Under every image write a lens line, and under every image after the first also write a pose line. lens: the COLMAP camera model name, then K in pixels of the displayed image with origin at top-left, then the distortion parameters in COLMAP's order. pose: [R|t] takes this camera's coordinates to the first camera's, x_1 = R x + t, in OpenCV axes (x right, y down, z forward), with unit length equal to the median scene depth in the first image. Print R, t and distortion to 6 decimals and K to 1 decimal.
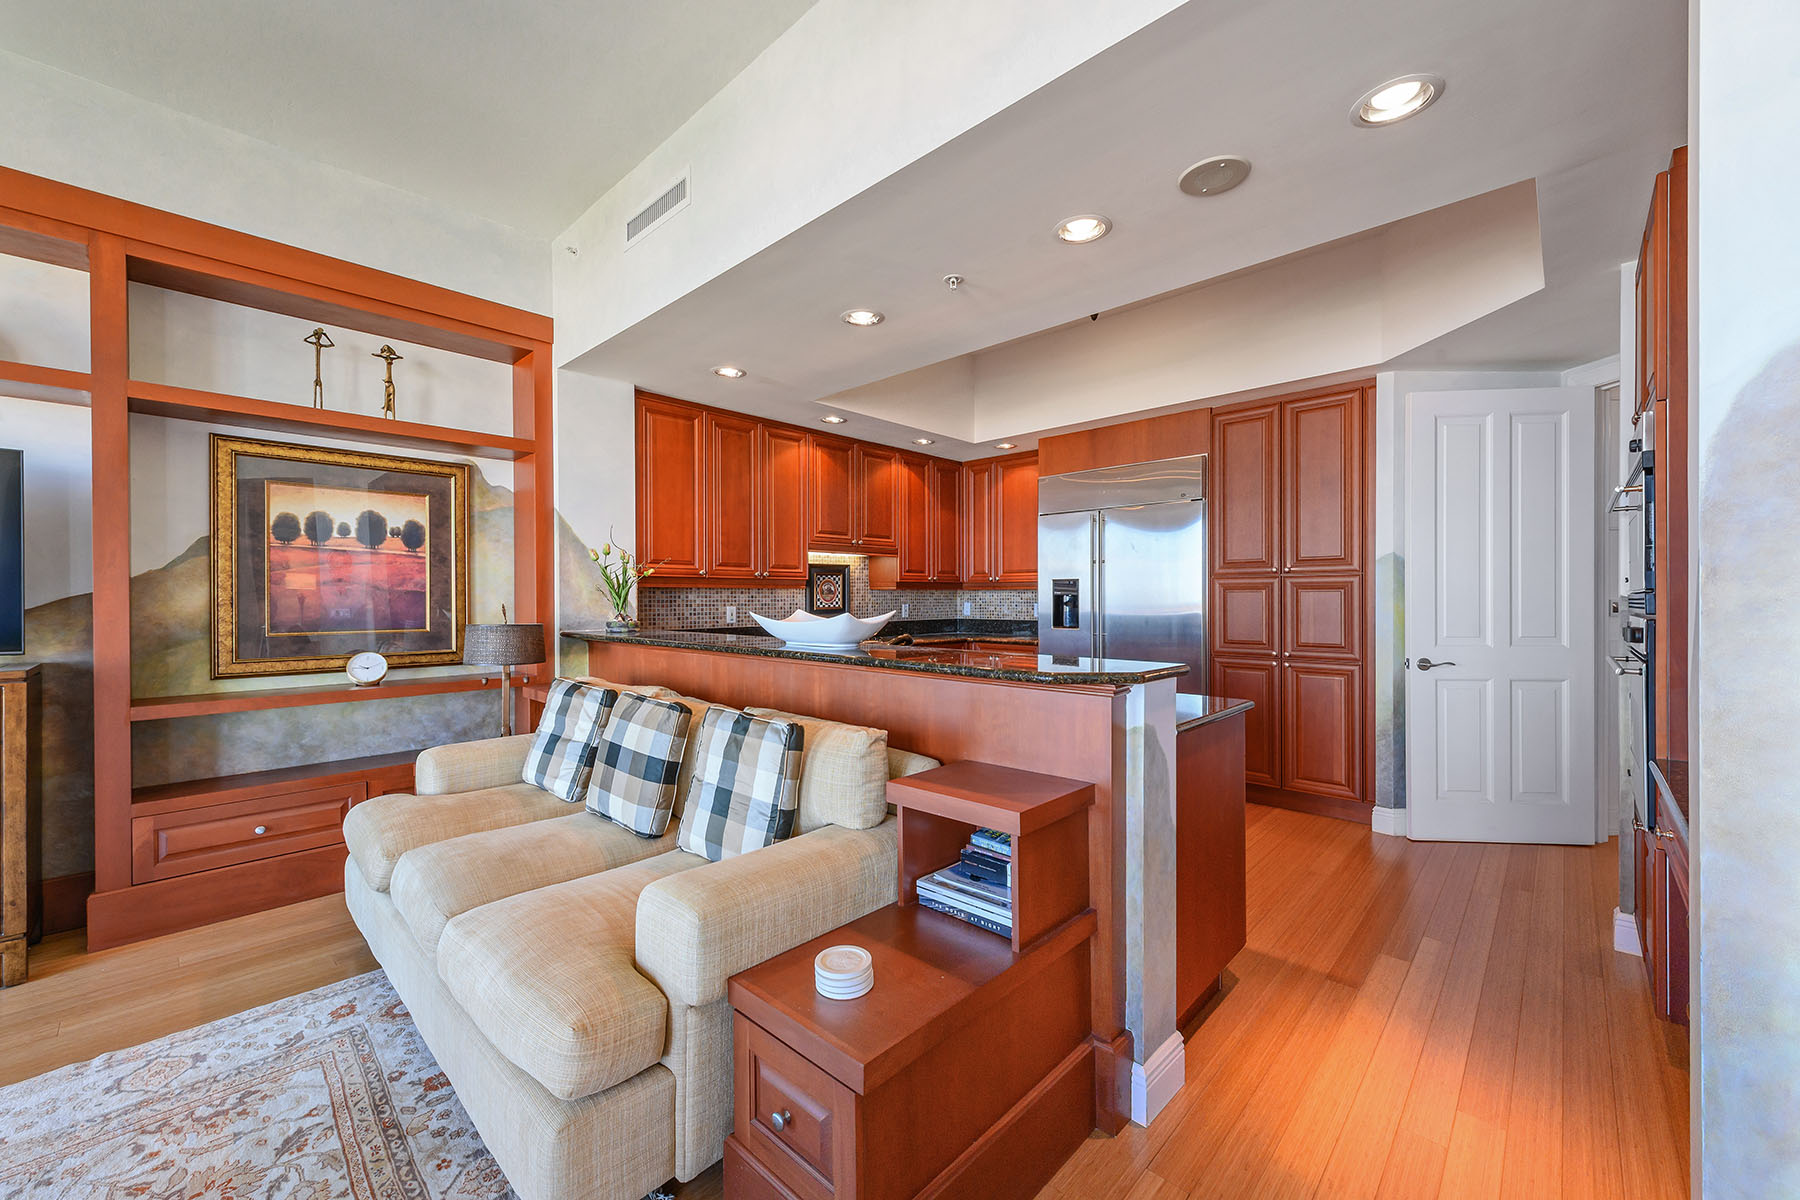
lens RADIAL K [[706.7, 0, 890.8], [0, 706.7, 602.5], [0, 0, 1]] dist [0.008061, -0.000646]
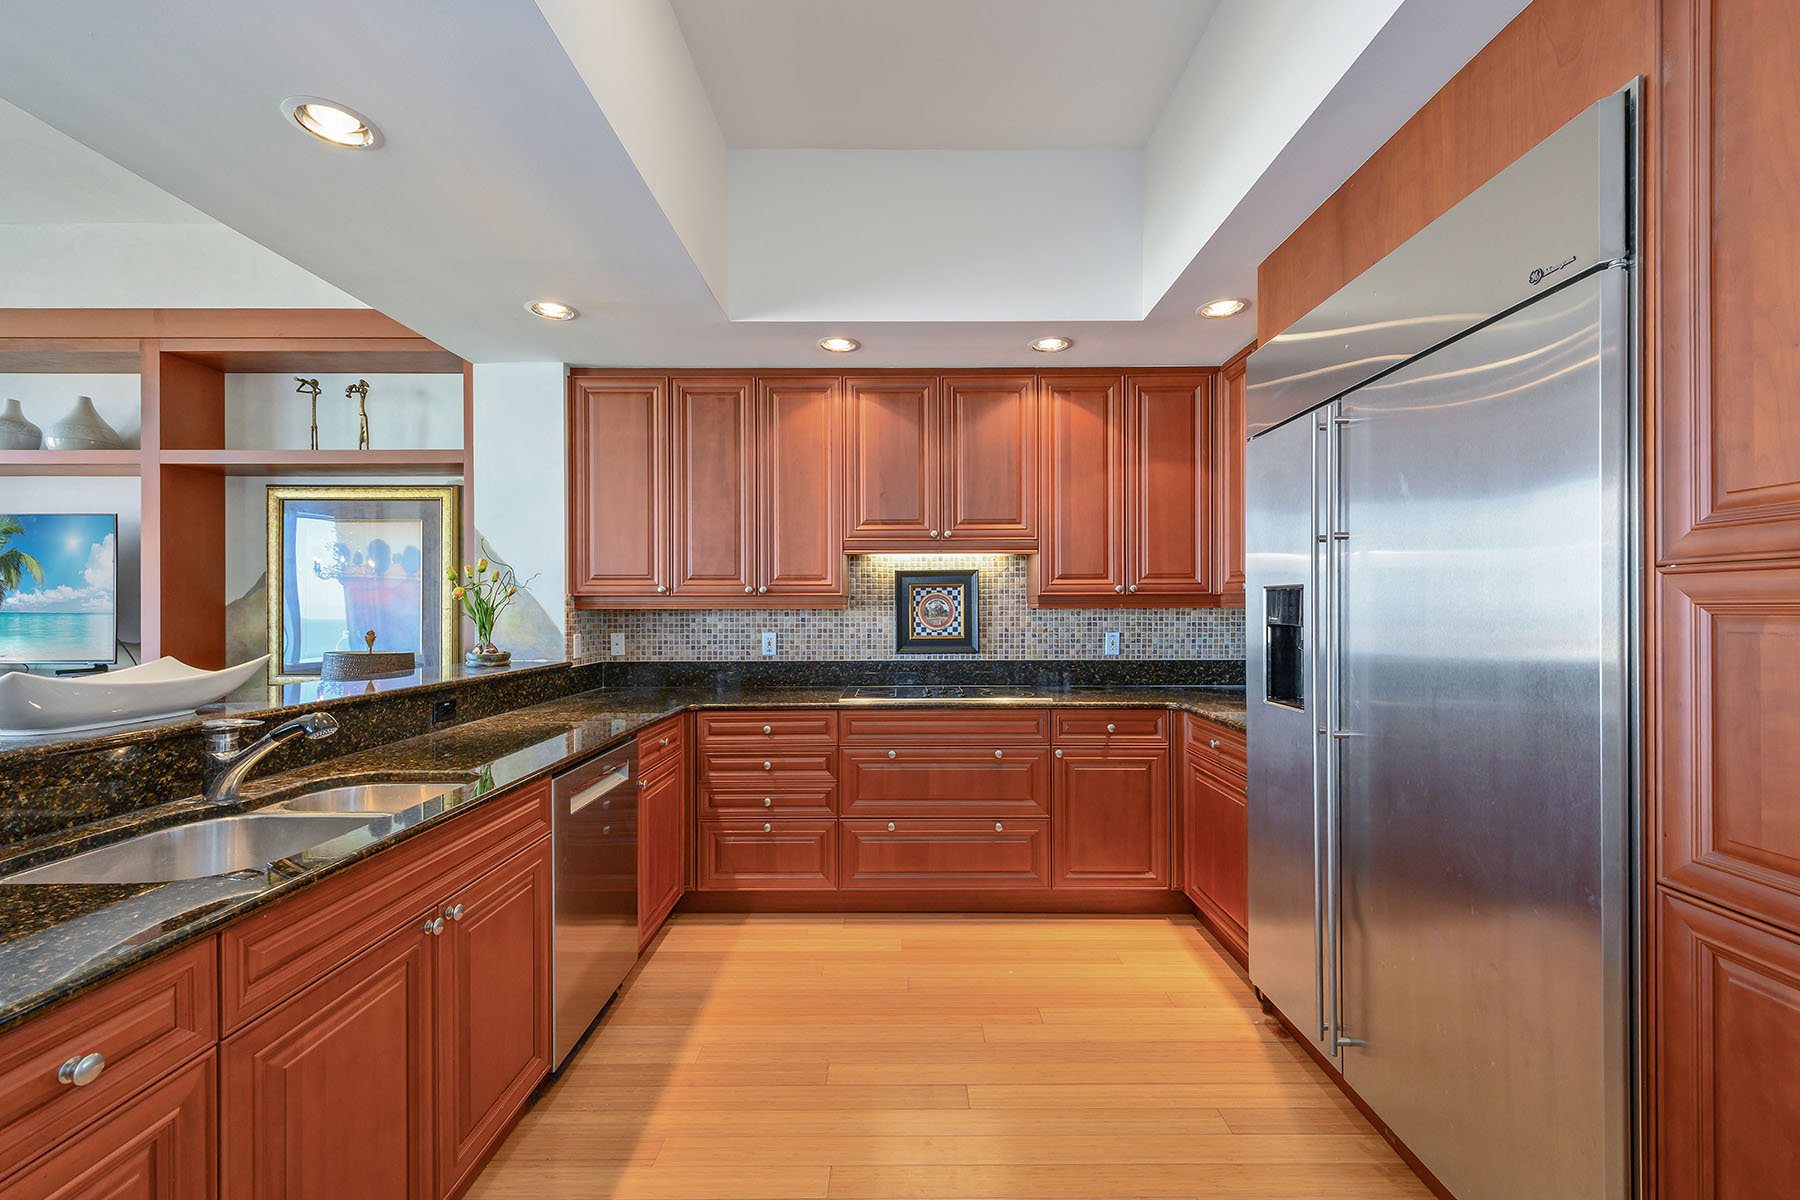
lens RADIAL K [[706.7, 0, 905.2], [0, 706.7, 610.8], [0, 0, 1]] dist [0.008061, -0.000646]
pose [[0.691311, 0.001711, -0.722555, 0.419309], [-0.005074, 0.999984, -0.002486, -0.016815], [0.722539, 0.005385, 0.691309, 0.597199]]
